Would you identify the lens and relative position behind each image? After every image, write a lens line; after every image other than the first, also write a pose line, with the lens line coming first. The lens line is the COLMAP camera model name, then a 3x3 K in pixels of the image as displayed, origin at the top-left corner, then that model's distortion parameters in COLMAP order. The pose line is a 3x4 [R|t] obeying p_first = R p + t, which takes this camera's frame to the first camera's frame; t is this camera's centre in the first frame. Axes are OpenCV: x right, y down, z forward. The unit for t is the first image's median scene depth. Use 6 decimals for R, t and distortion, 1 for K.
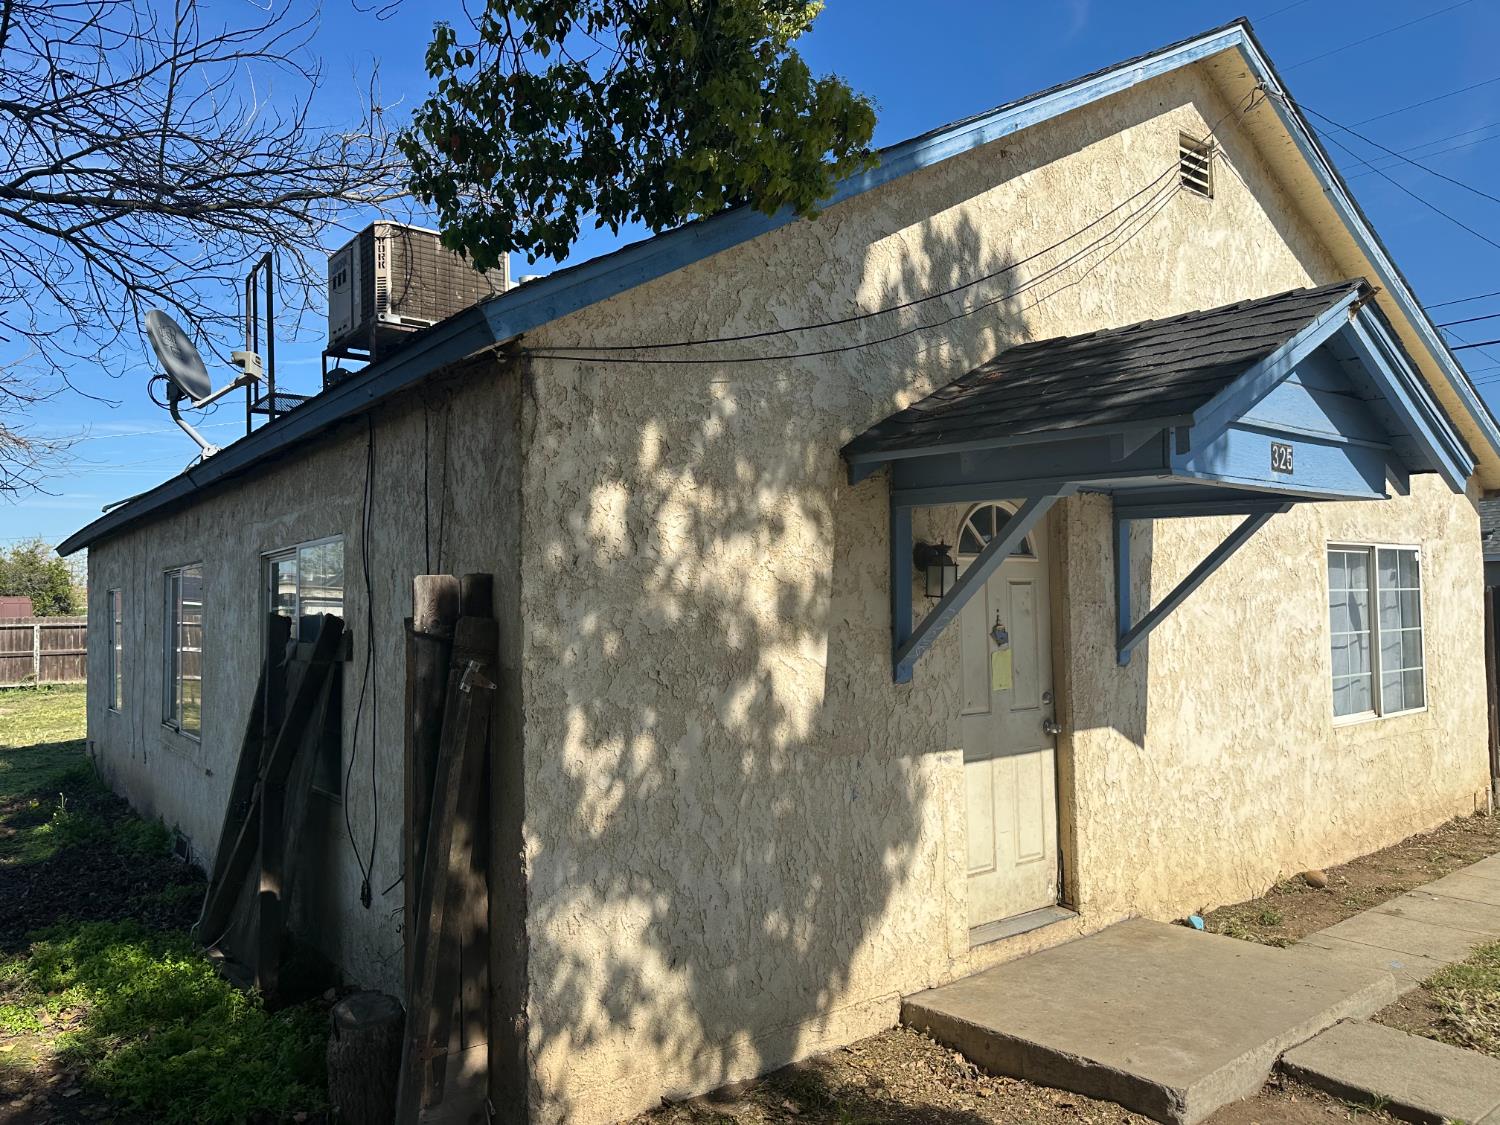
lens RADIAL K [[1059.1, 0, 750.0], [0, 1059.1, 562.5], [0, 0, 1]] dist [0.139243, -0.291568]
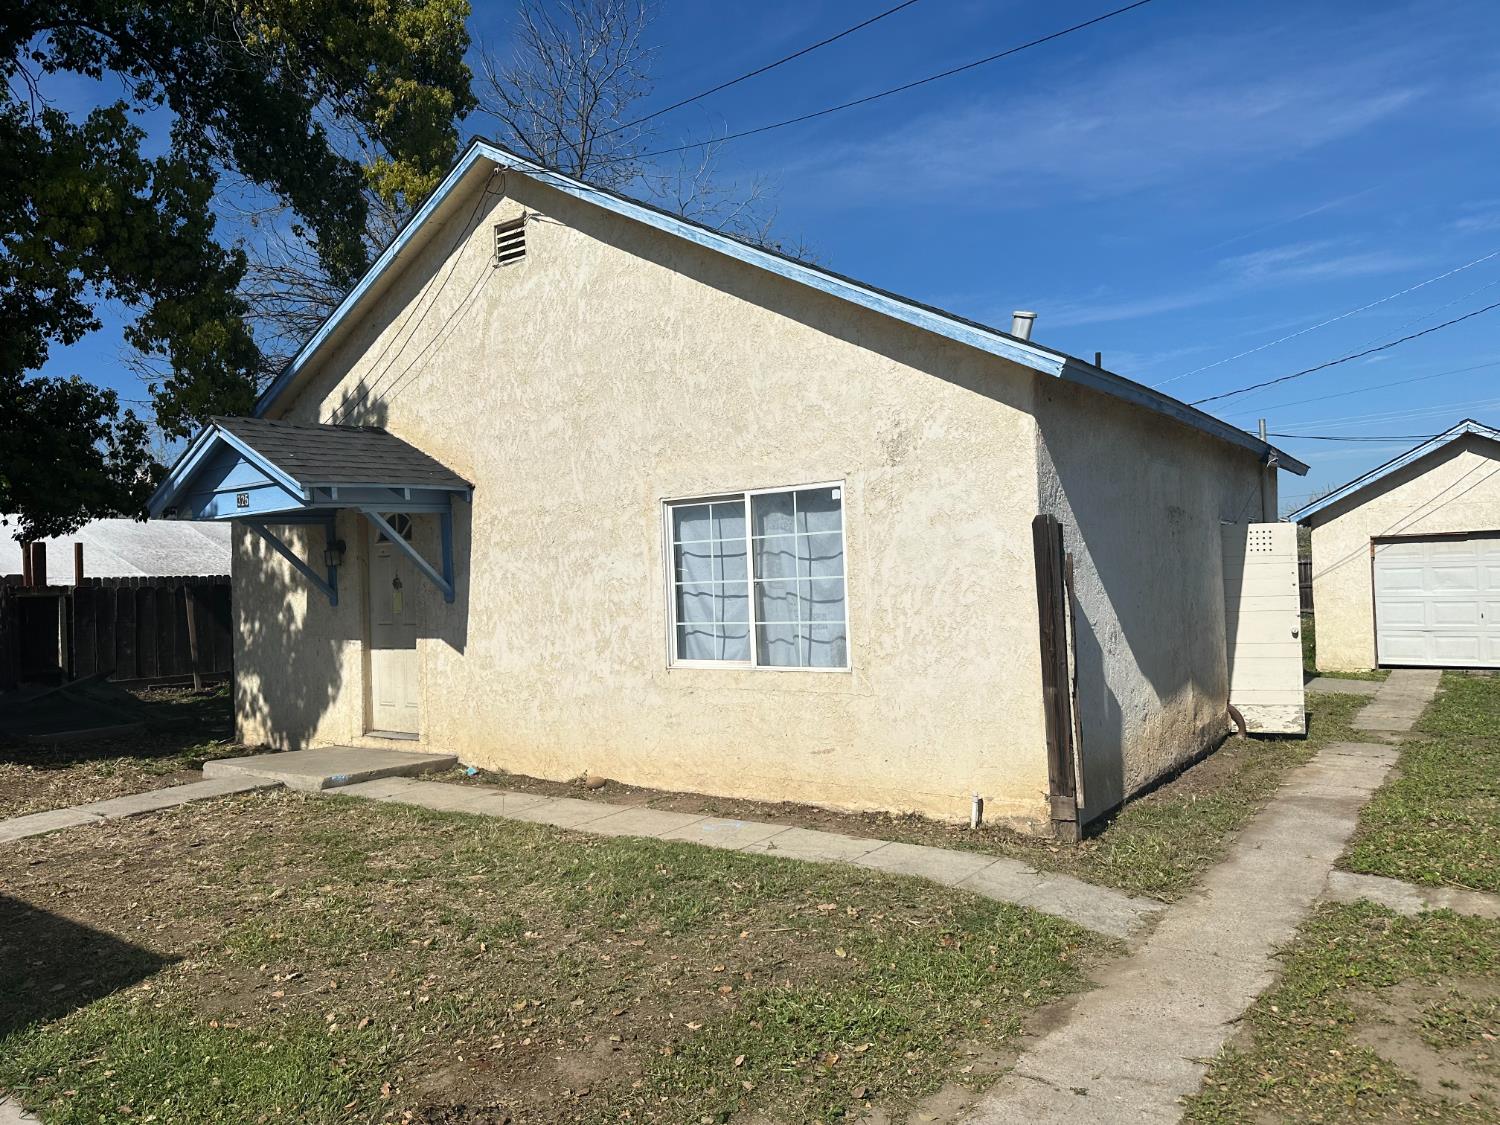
lens RADIAL K [[1068.4, 0, 746.6], [0, 1068.4, 572.7], [0, 0, 1]] dist [0.152515, -0.298259]
pose [[0.274426, -0.000953, -0.961608, 2.481972], [0.071481, 0.997253, 0.019411, 0.062209], [0.958948, -0.074063, 0.273740, 1.196634]]
